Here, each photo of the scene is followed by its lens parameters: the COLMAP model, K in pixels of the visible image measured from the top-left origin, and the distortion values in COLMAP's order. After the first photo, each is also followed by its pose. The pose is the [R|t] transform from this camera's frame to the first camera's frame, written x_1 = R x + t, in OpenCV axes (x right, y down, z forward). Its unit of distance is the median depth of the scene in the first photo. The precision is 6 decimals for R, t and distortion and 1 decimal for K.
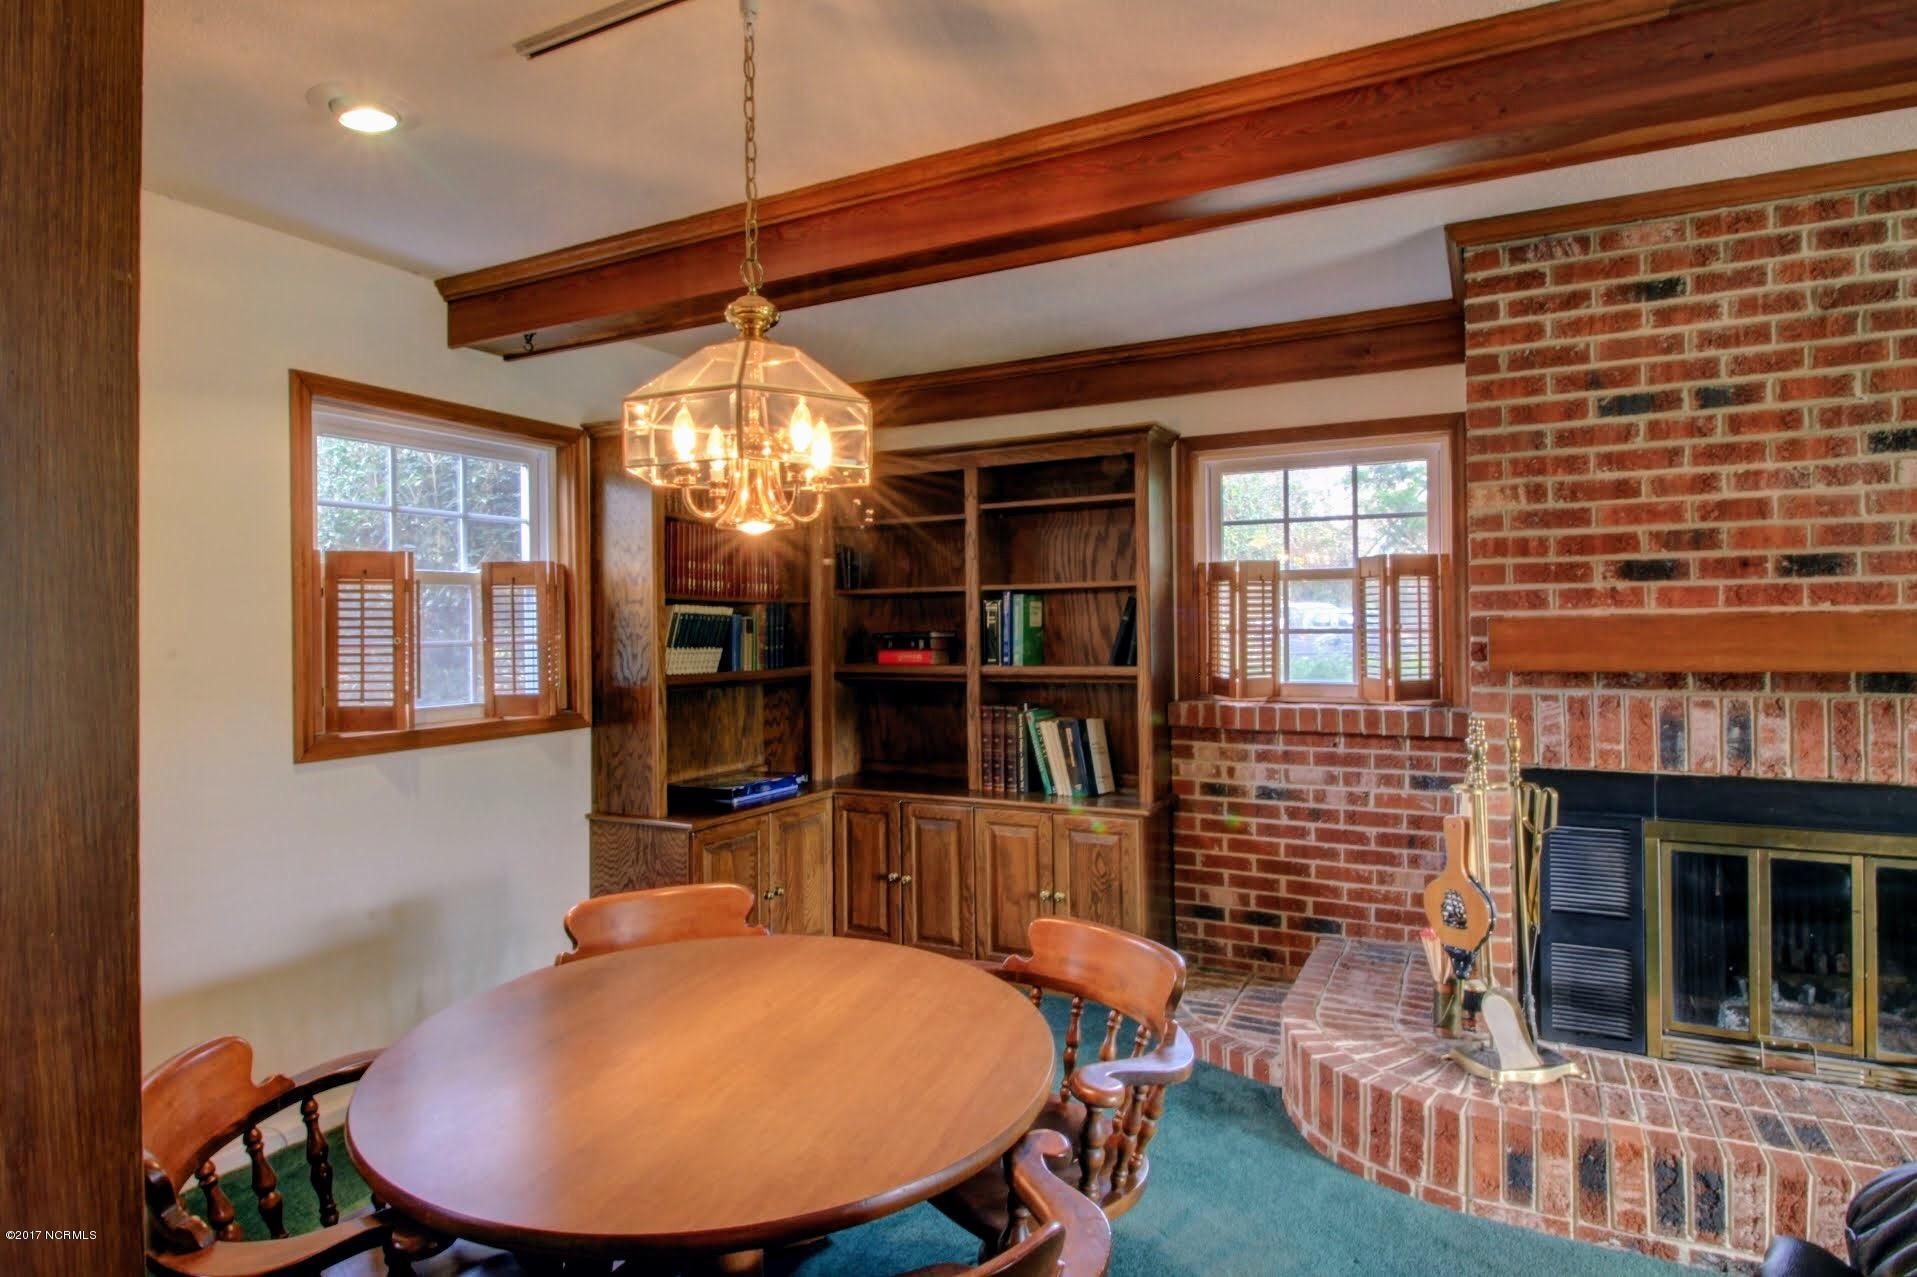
lens RADIAL K [[1029.1, 0, 950.2], [0, 1029.1, 617.9], [0, 0, 1]] dist [0.000359, 0.000266]
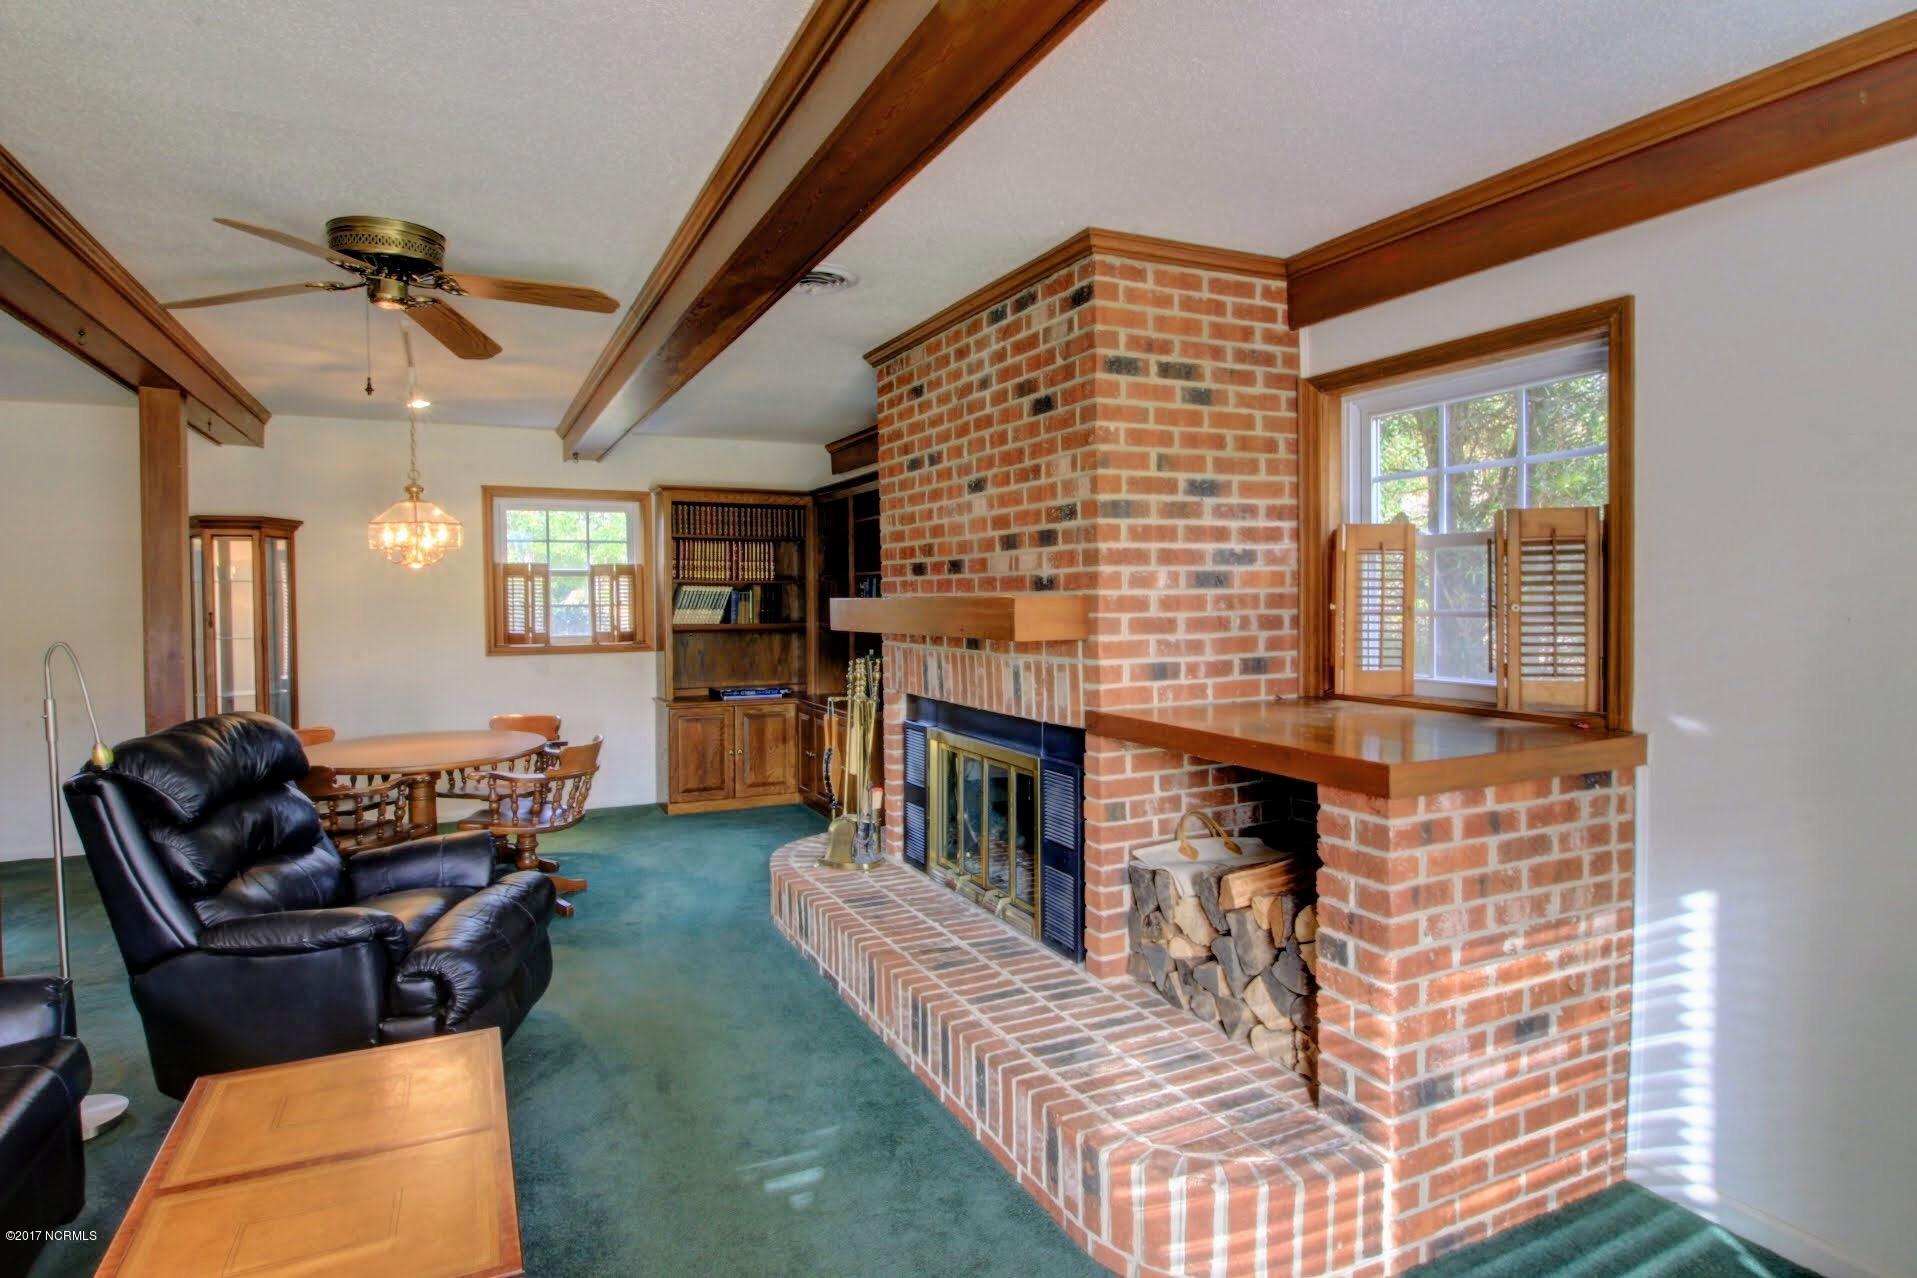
lens RADIAL K [[1029.1, 0, 950.2], [0, 1029.1, 618.4], [0, 0, 1]] dist [0.000359, 0.000266]
pose [[0.800982, 0.020518, -0.598337, 1.641959], [0.001470, 0.999342, 0.036237, -0.027035], [0.598686, -0.029905, 0.800425, -0.233562]]
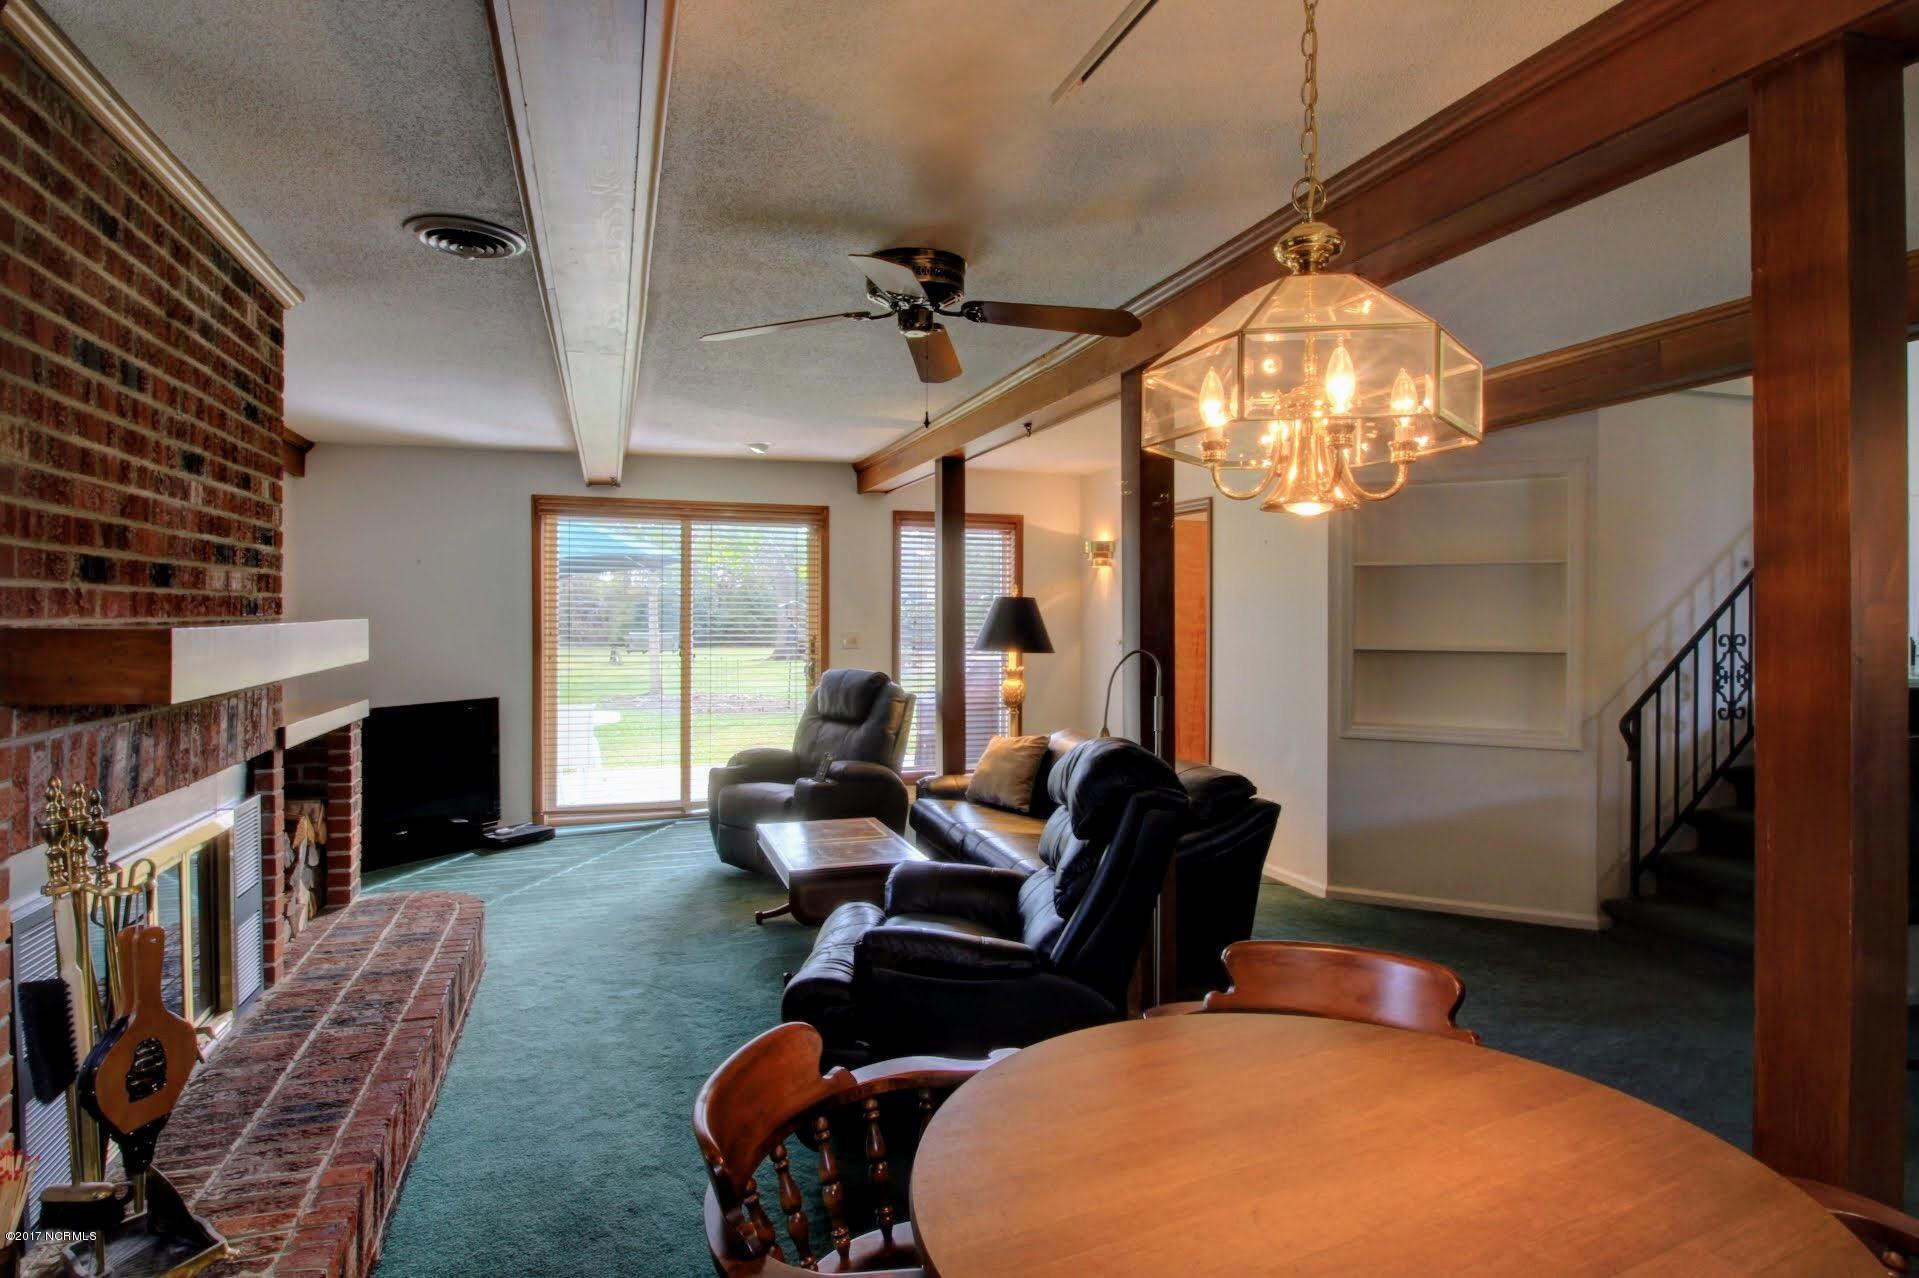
lens RADIAL K [[1030.1, 0, 951.2], [0, 1030.1, 618.3], [0, 0, 1]] dist [0.000359, 0.000266]
pose [[-0.720388, 0.009094, 0.693511, -0.340573], [0.004783, 0.999955, -0.008145, 0.001475], [-0.693555, -0.002550, -0.720400, 1.104067]]
